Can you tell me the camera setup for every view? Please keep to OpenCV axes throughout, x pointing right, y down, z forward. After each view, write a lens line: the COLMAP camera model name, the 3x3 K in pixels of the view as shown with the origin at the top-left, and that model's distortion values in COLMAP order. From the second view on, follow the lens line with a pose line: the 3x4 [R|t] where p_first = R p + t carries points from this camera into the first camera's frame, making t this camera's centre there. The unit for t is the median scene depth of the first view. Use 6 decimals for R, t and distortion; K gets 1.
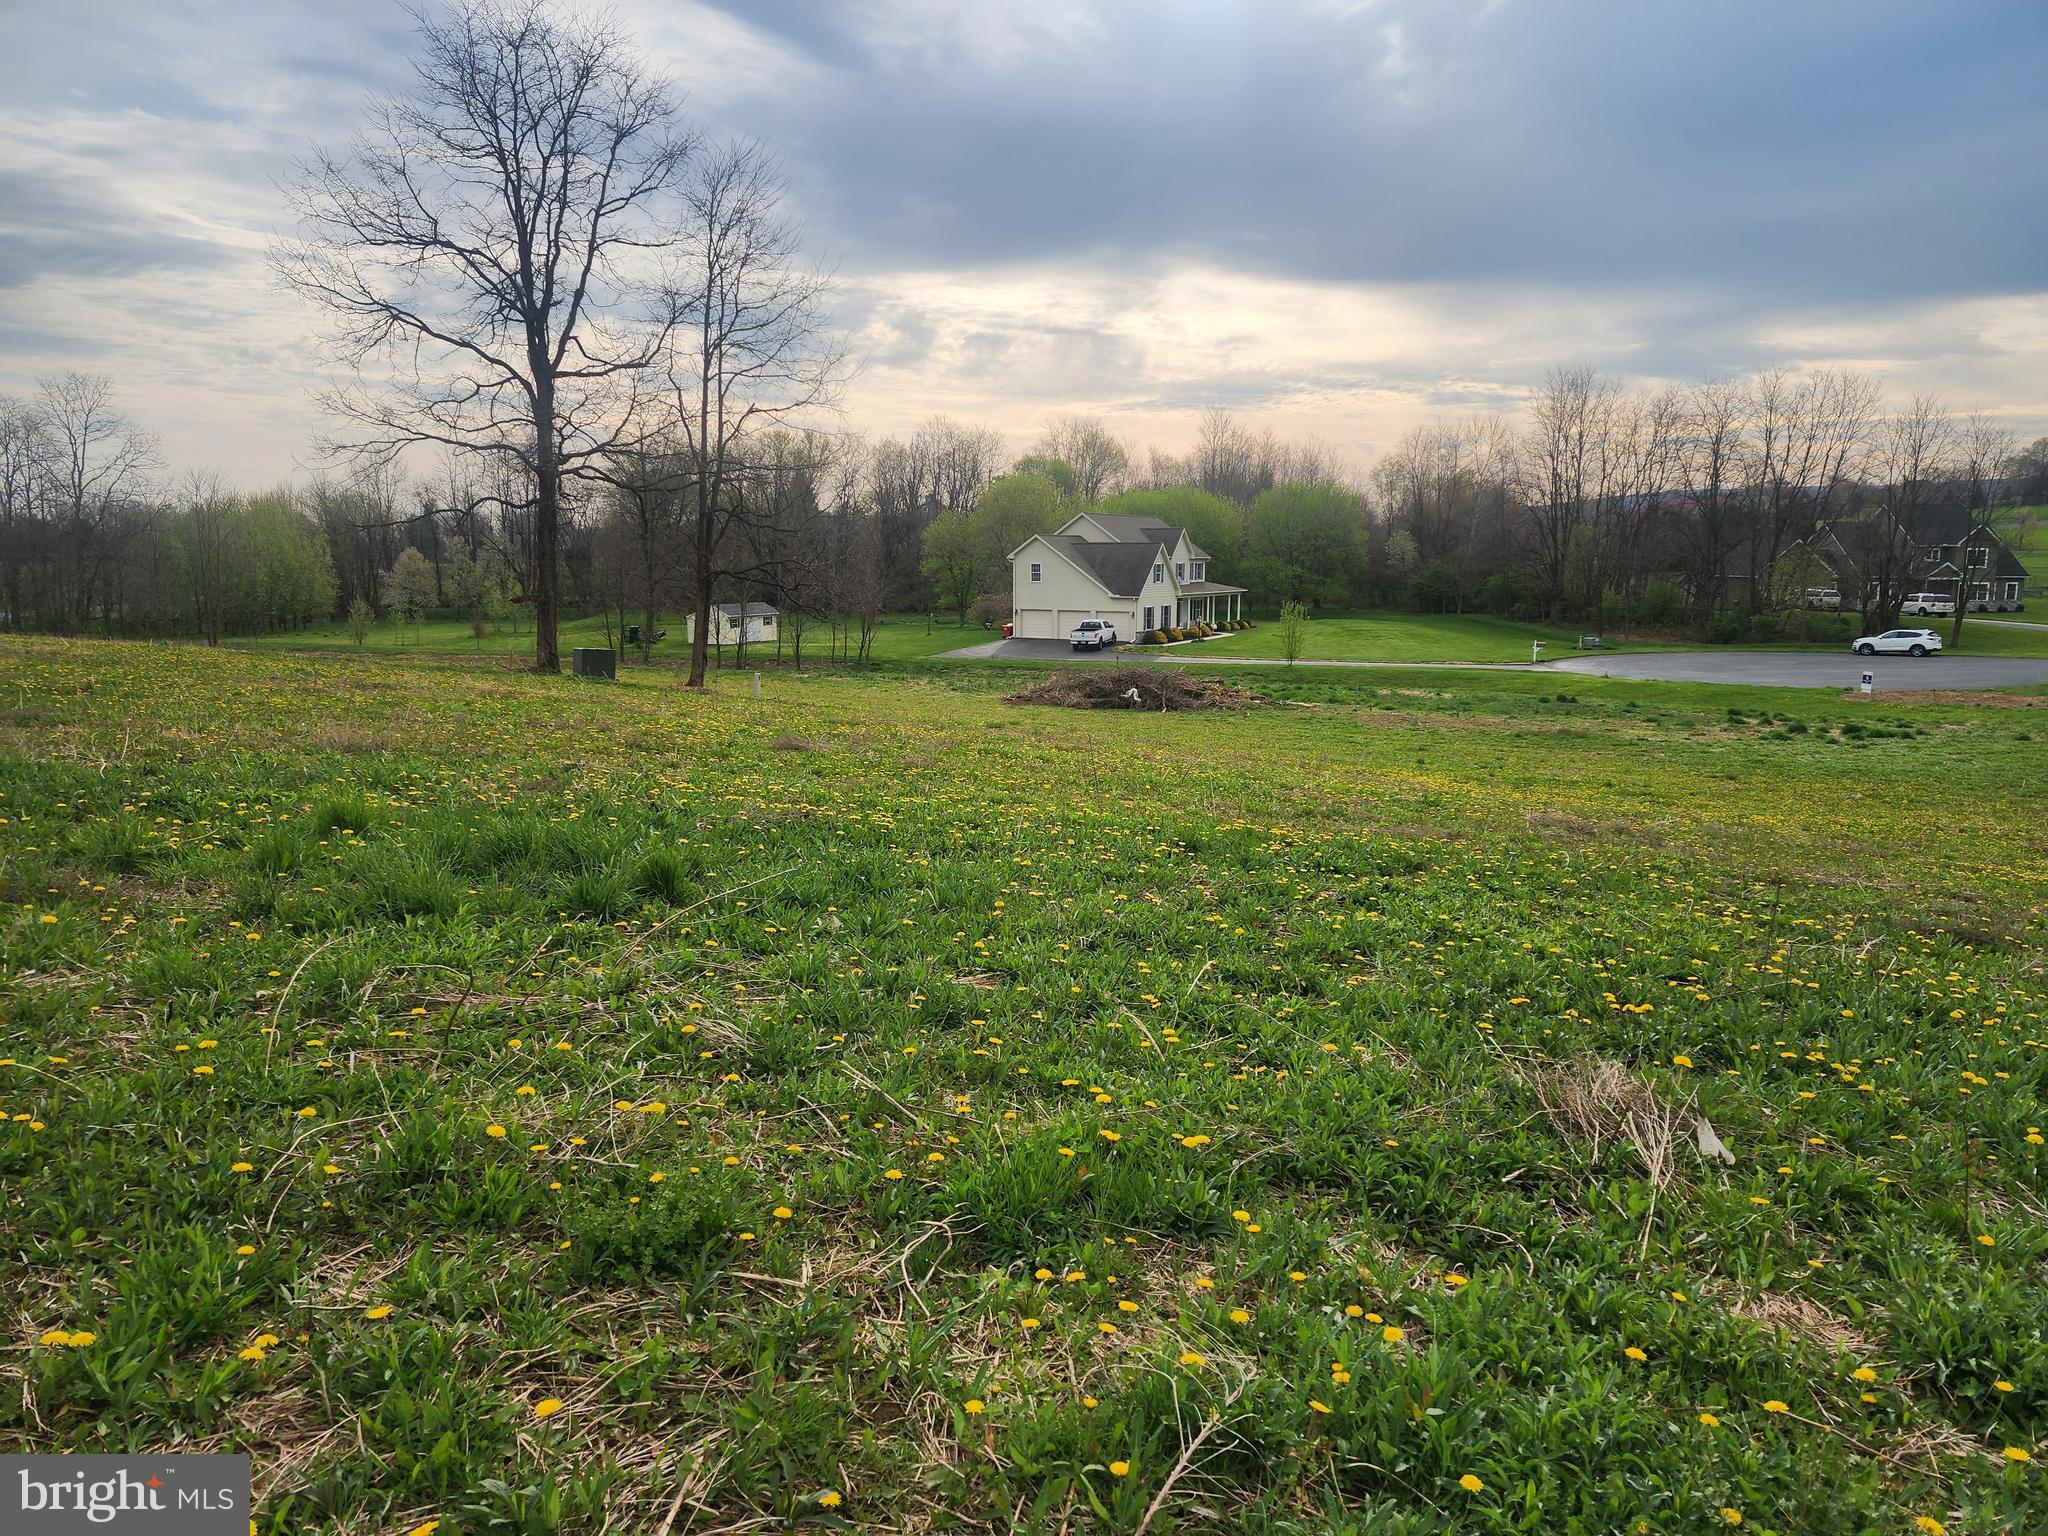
lens RADIAL K [[1362.6, 0, 1049.3], [0, 1362.6, 765.5], [0, 0, 1]] dist [0.092045, -0.088810]
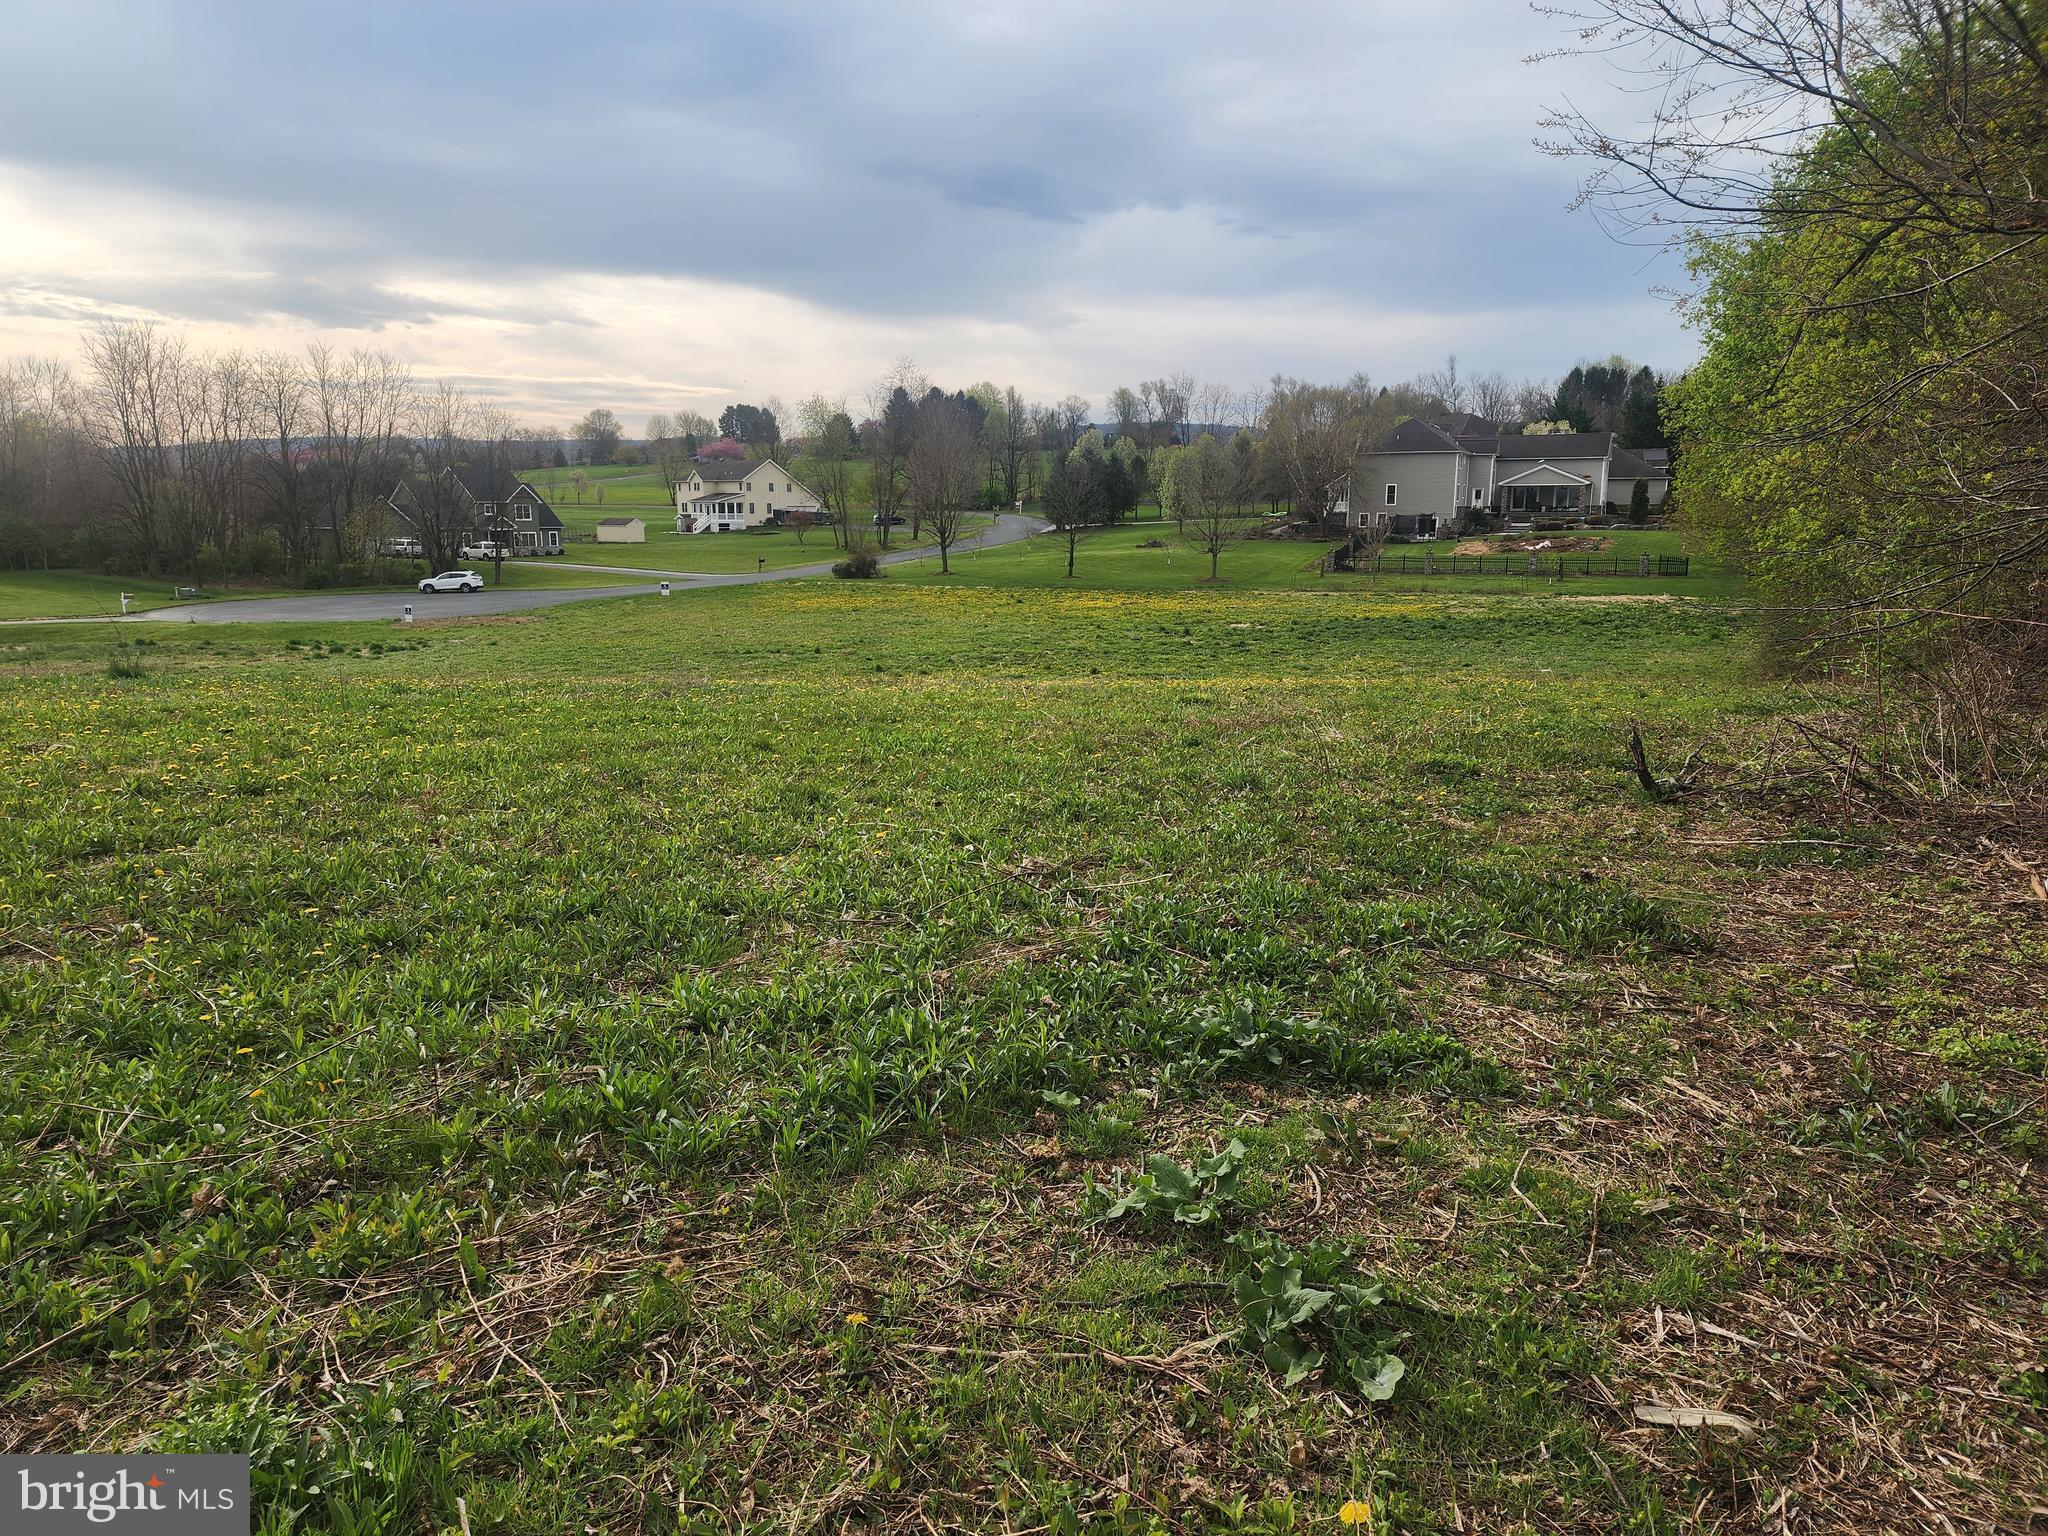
lens RADIAL K [[1362.6, 0, 1011.8], [0, 1362.6, 764.3], [0, 0, 1]] dist [0.092045, -0.088810]
pose [[0.640864, -0.143839, 0.754058, -0.026679], [0.117104, 0.989110, 0.089151, 0.021068], [-0.758670, 0.031170, 0.650729, -0.178236]]
